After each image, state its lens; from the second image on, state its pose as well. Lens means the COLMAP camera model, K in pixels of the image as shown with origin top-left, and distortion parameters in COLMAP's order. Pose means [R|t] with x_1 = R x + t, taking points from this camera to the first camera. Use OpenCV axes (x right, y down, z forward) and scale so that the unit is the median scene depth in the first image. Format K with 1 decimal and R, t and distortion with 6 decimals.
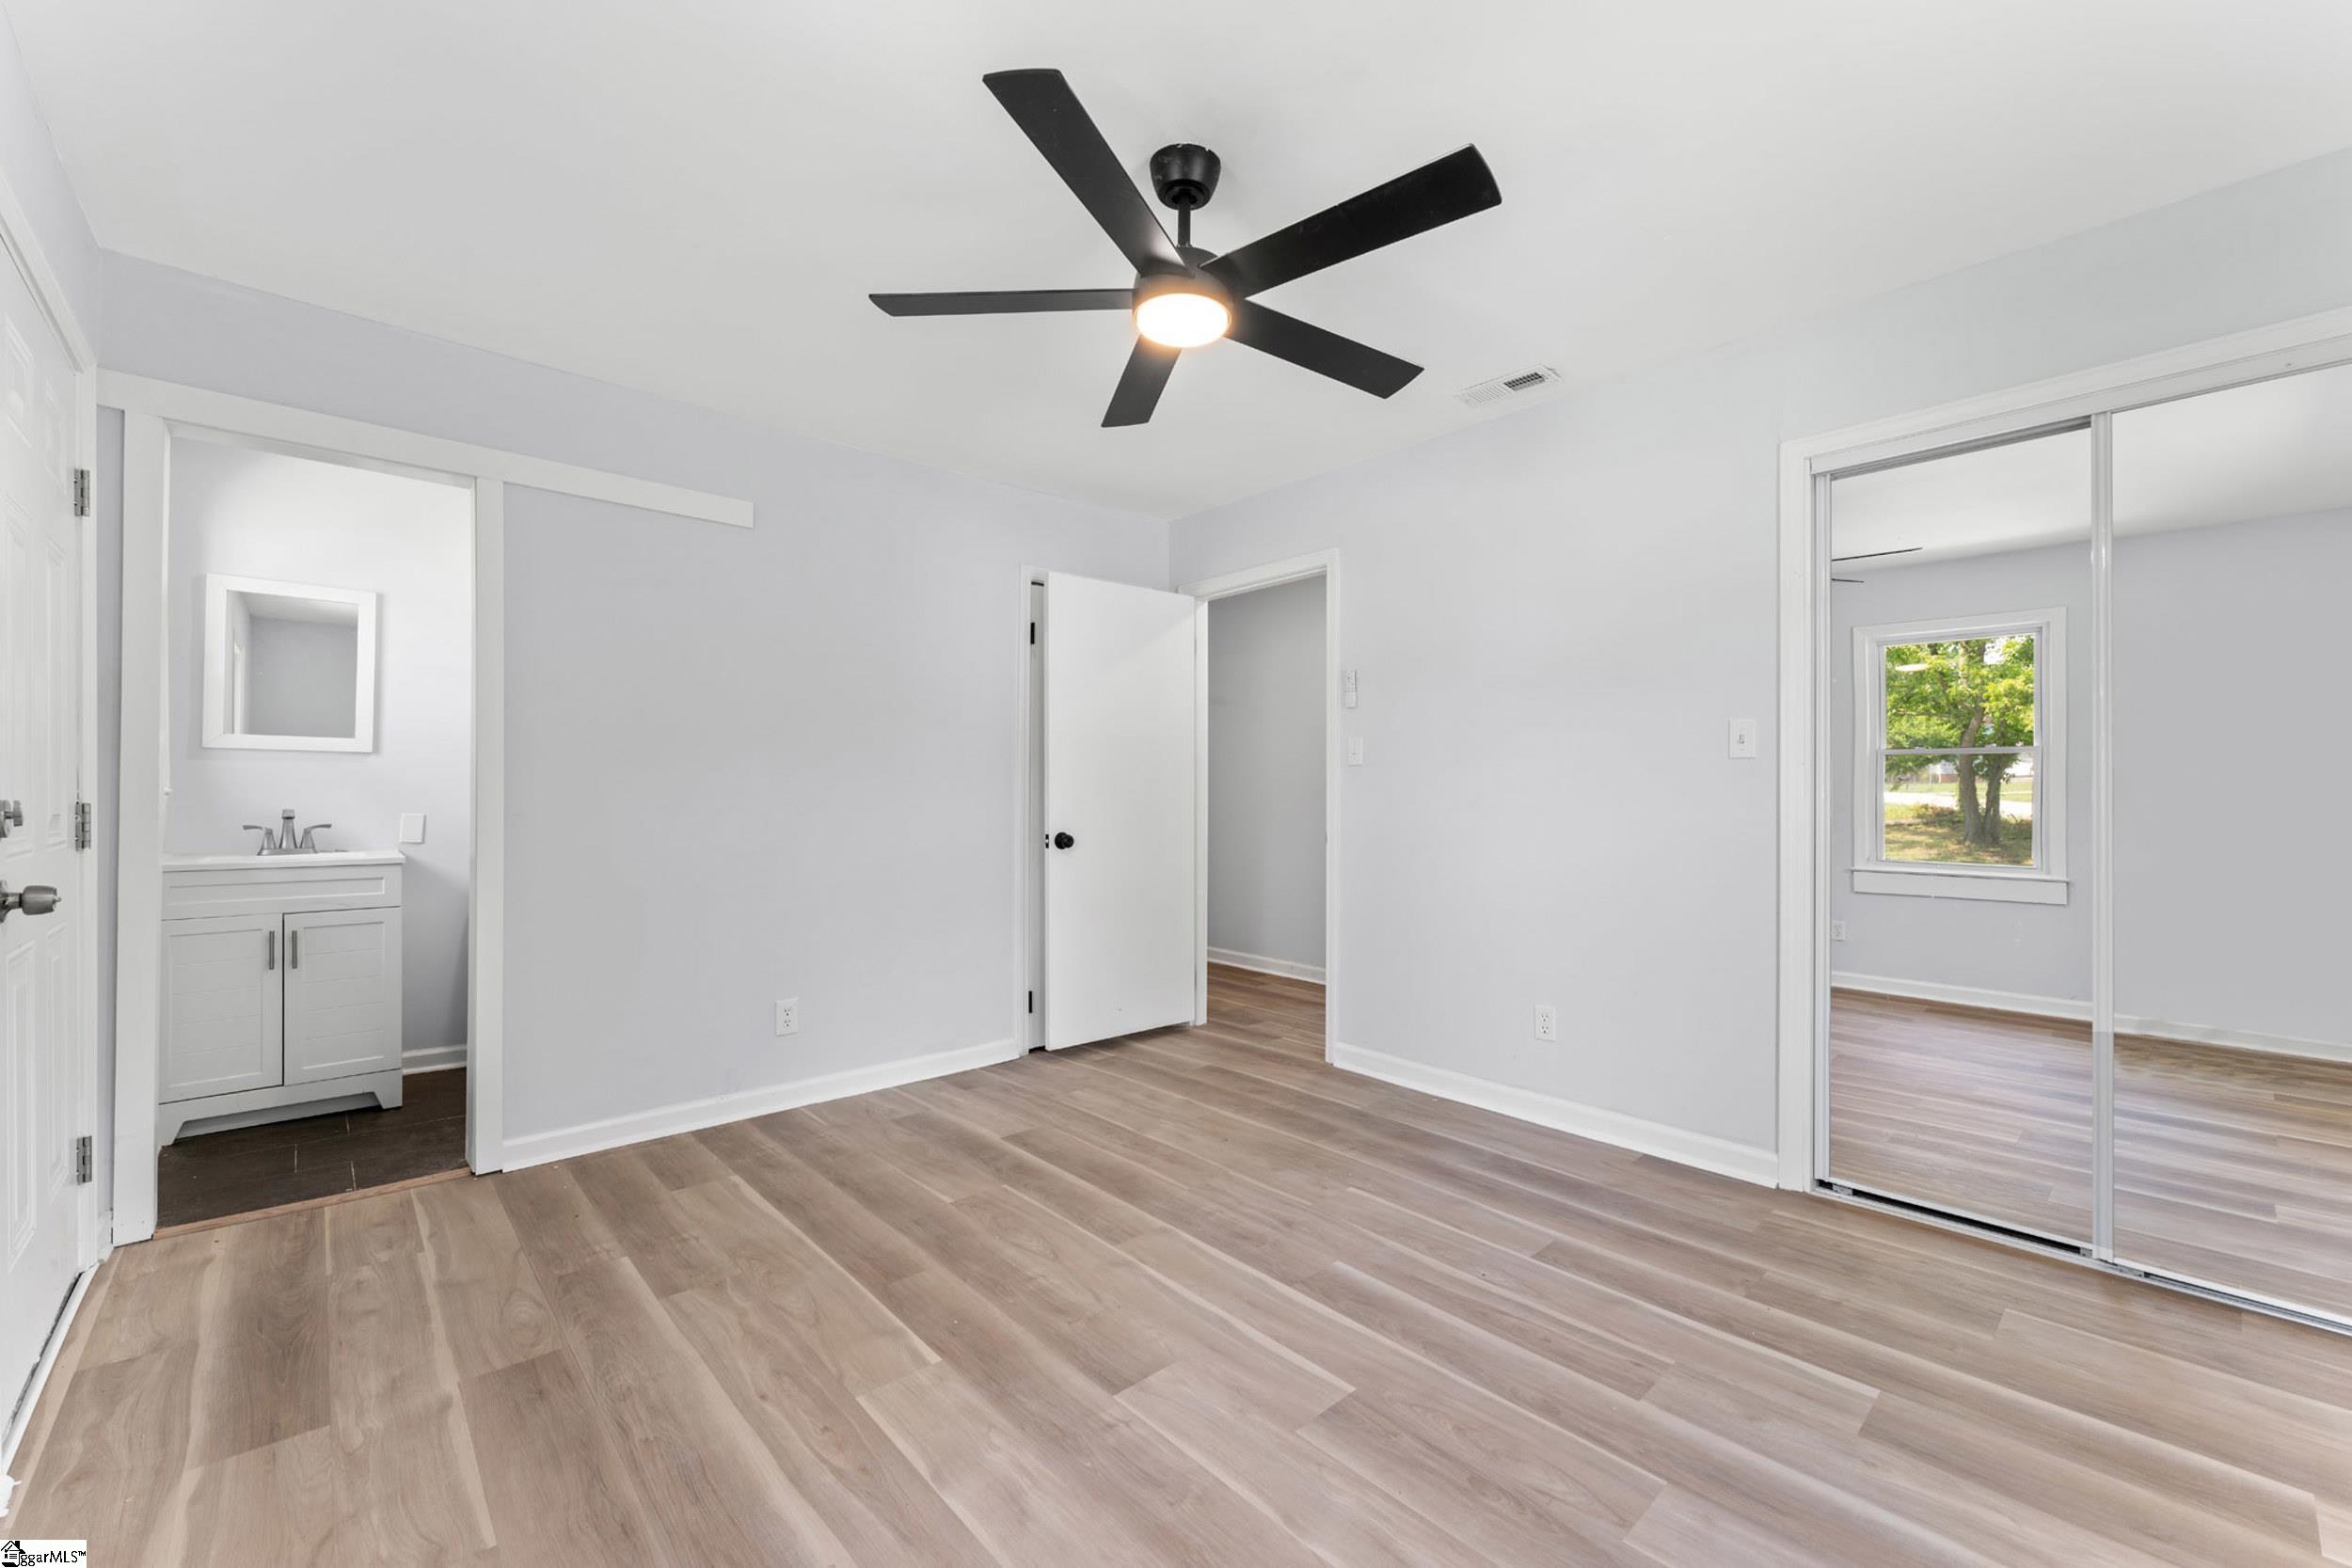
lens RADIAL K [[940.5, 0, 1176.0], [0, 940.5, 784.0], [0, 0, 1]] dist [0.001000, 0.000209]
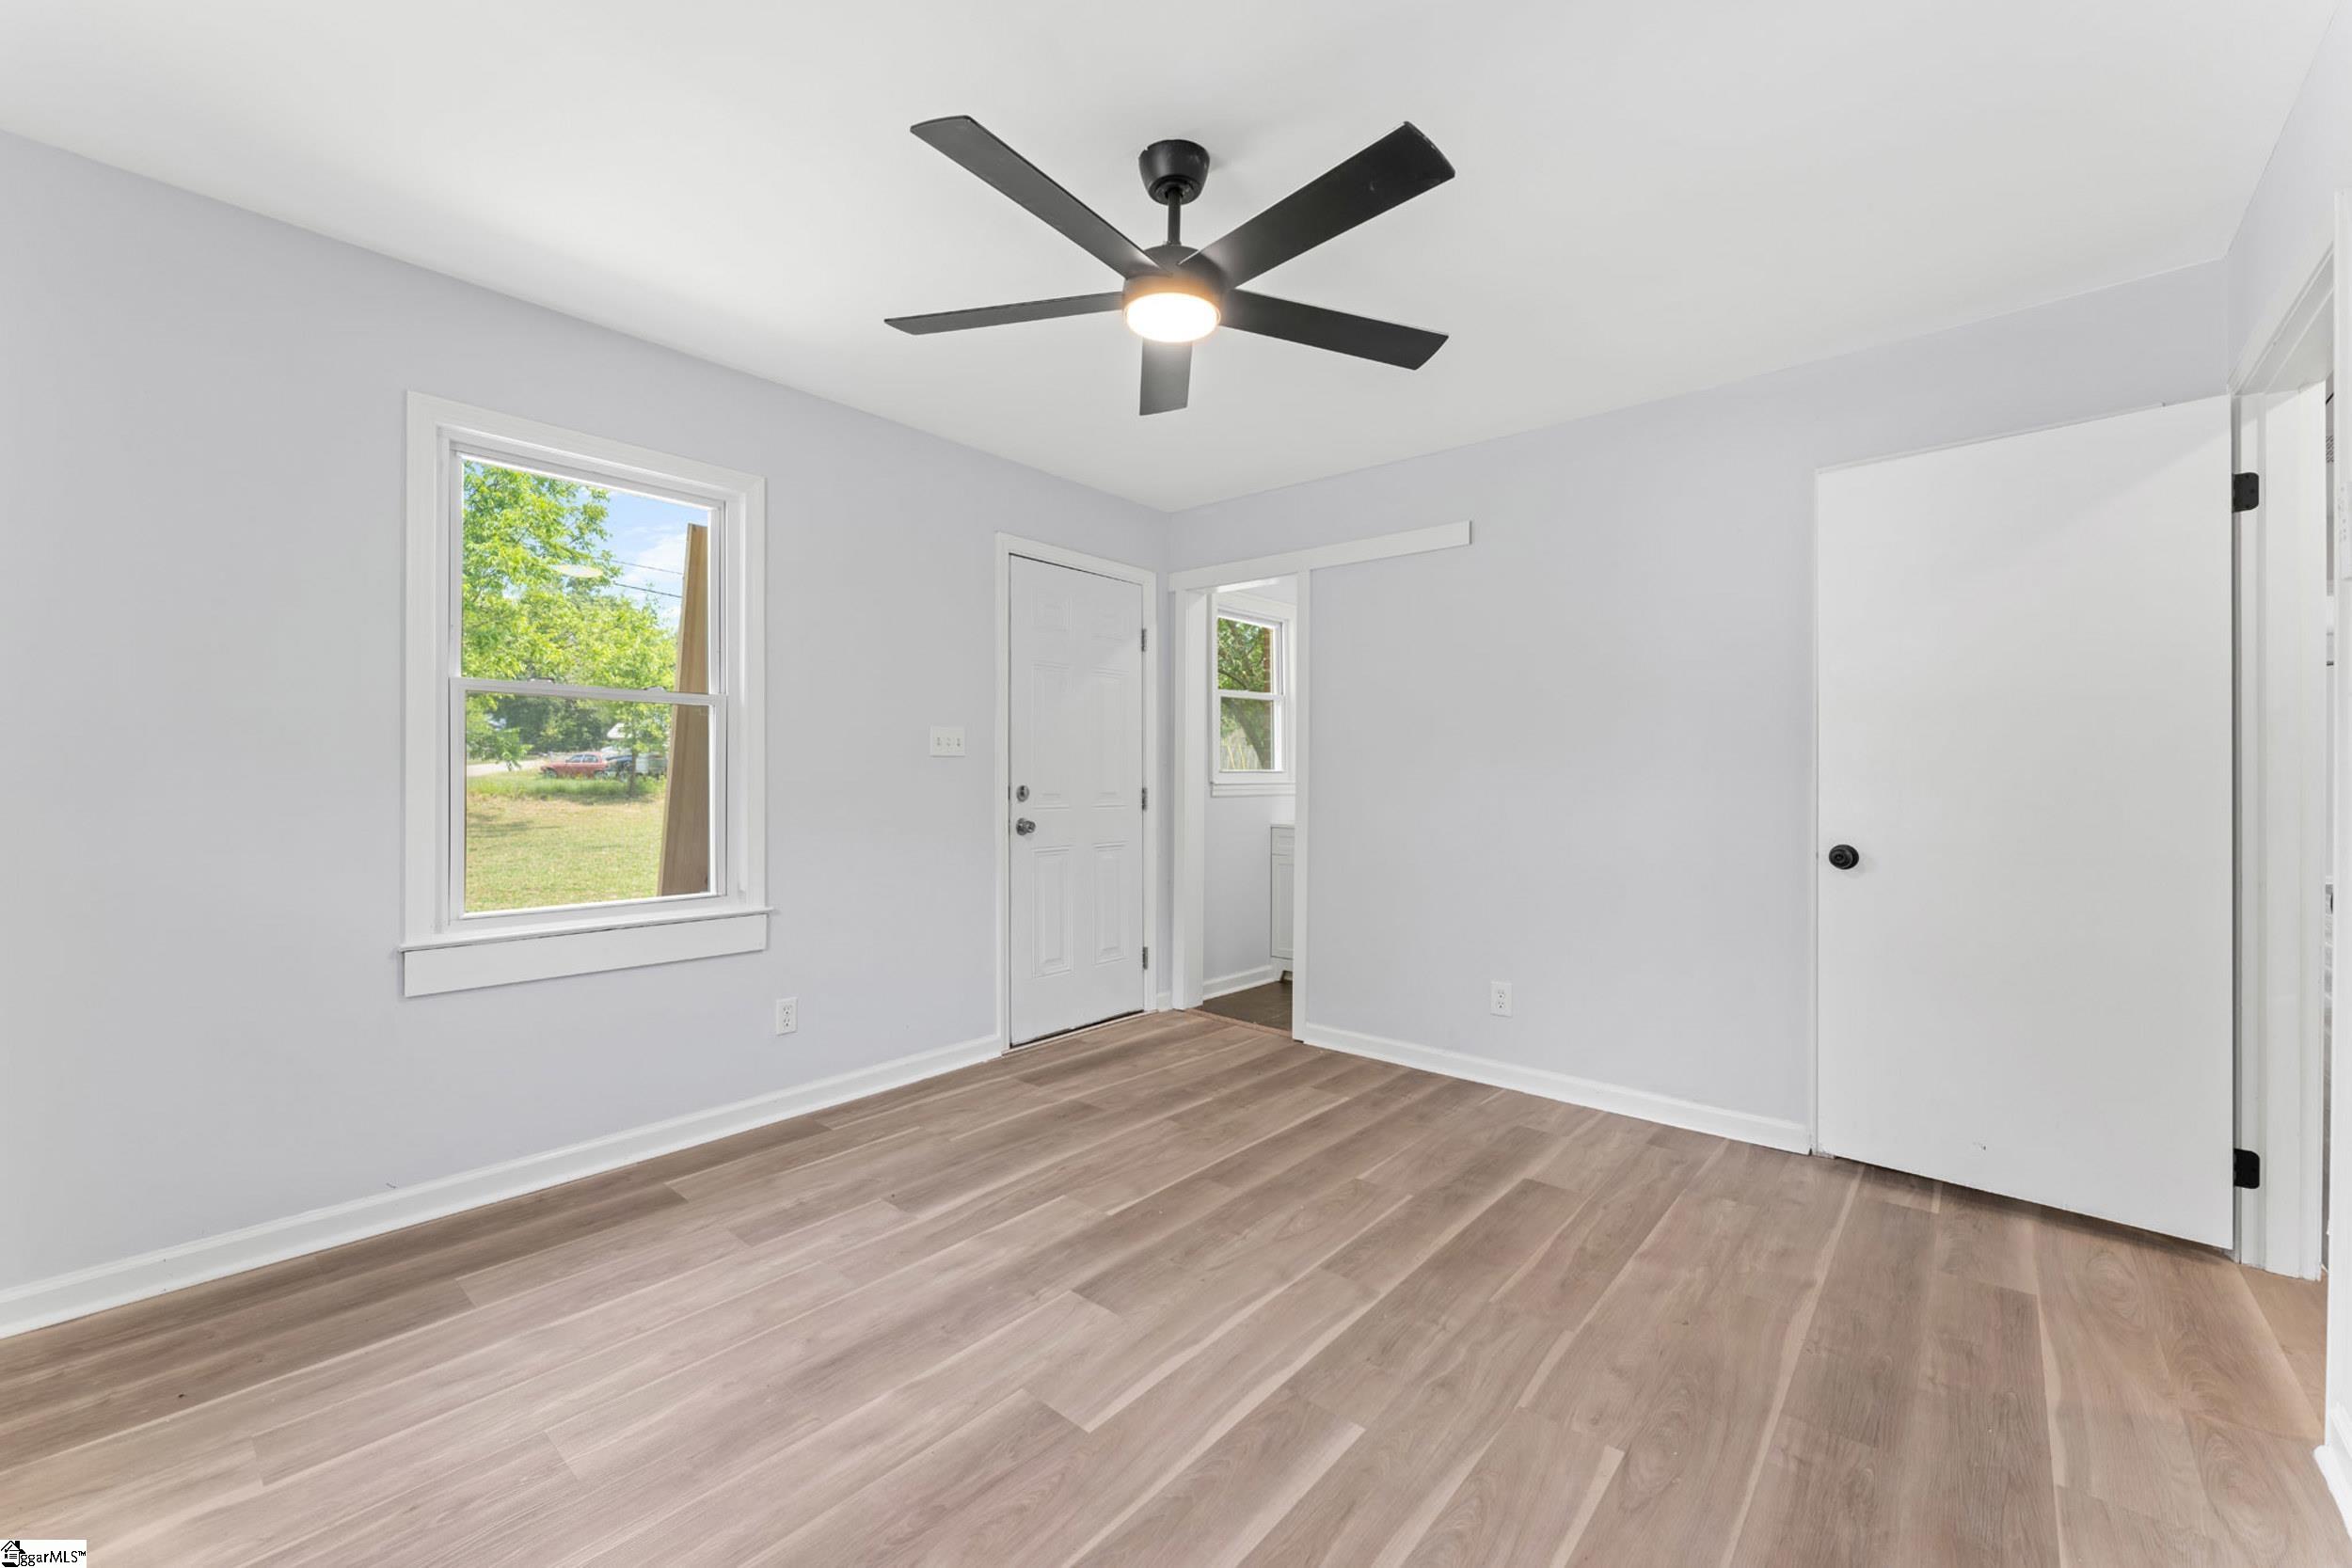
lens RADIAL K [[950.6, 0, 1174.5], [0, 950.6, 771.9], [0, 0, 1]] dist [-0.000307, 0.000049]
pose [[0.113914, -0.009929, -0.993441, 0.792939], [0.004300, 0.999946, -0.009501, 0.004660], [0.993481, -0.003189, 0.113951, 0.687171]]
